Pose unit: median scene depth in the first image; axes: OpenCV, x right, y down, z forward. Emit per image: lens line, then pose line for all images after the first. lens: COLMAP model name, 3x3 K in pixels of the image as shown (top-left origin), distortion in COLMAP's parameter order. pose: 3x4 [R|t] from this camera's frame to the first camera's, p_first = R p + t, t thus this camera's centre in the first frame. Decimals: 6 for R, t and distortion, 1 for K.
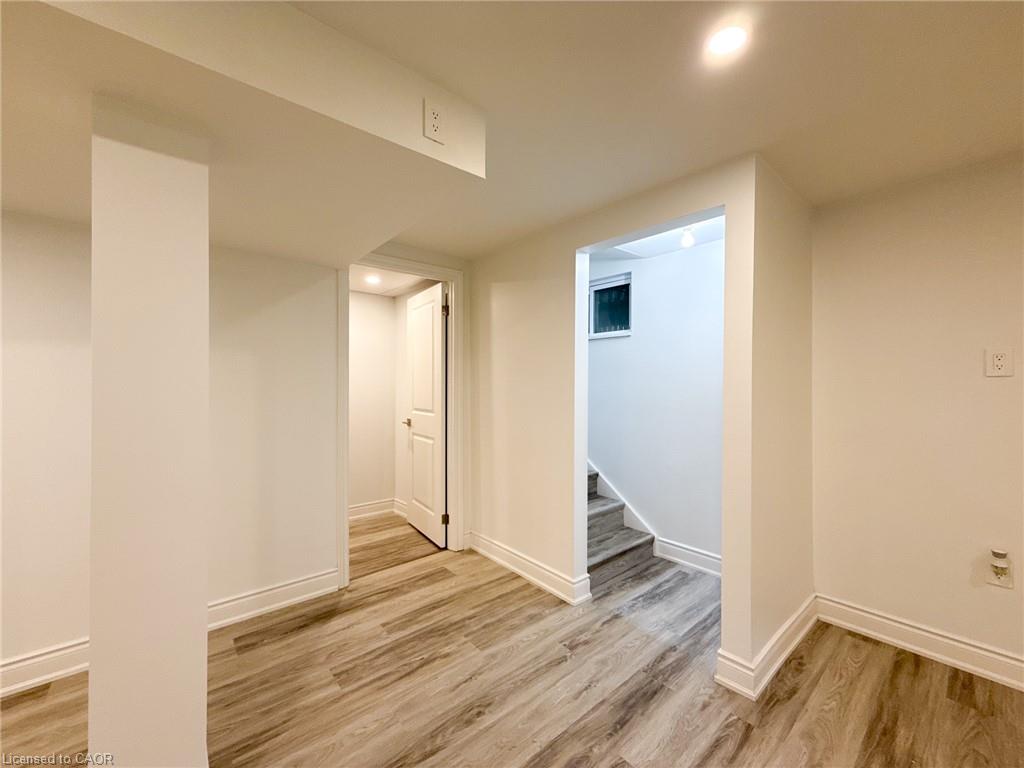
lens RADIAL K [[409.0, 0, 513.5], [0, 409.0, 384.5], [0, 0, 1]] dist [0.001668, -0.000493]
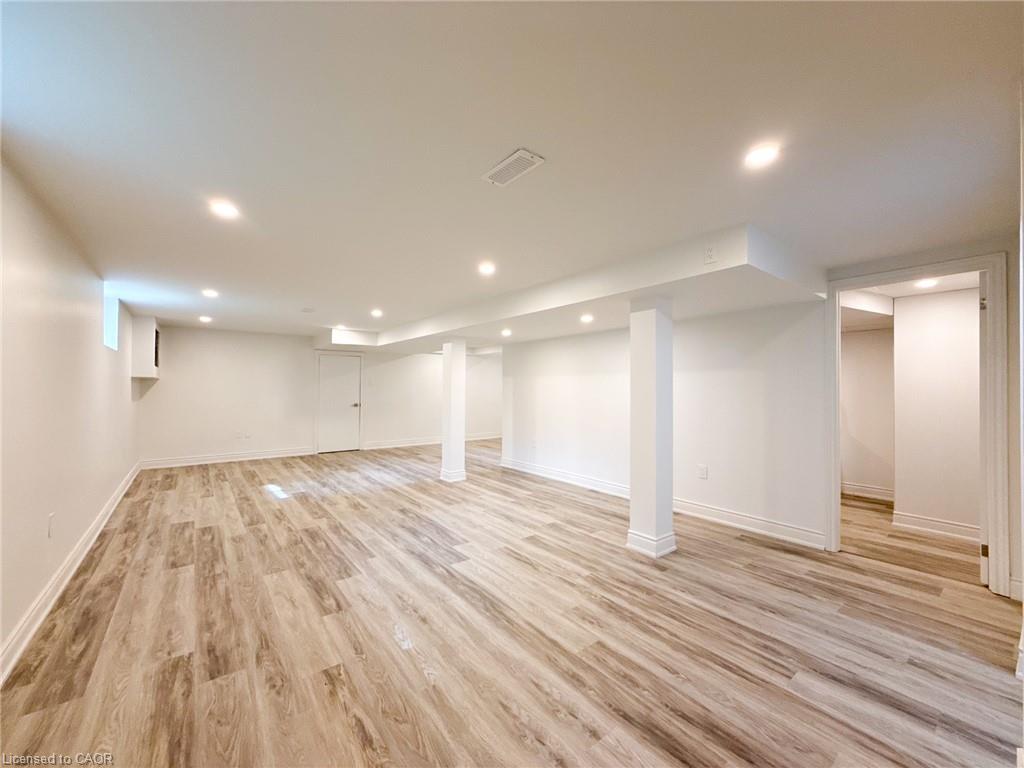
lens RADIAL K [[409.0, 0, 515.6], [0, 409.0, 395.1], [0, 0, 1]] dist [0.001668, -0.000493]
pose [[-0.040660, 0.014138, -0.999073, 1.084606], [-0.000200, 0.999900, 0.014158, -0.009454], [0.999173, 0.000775, -0.040653, 0.088669]]
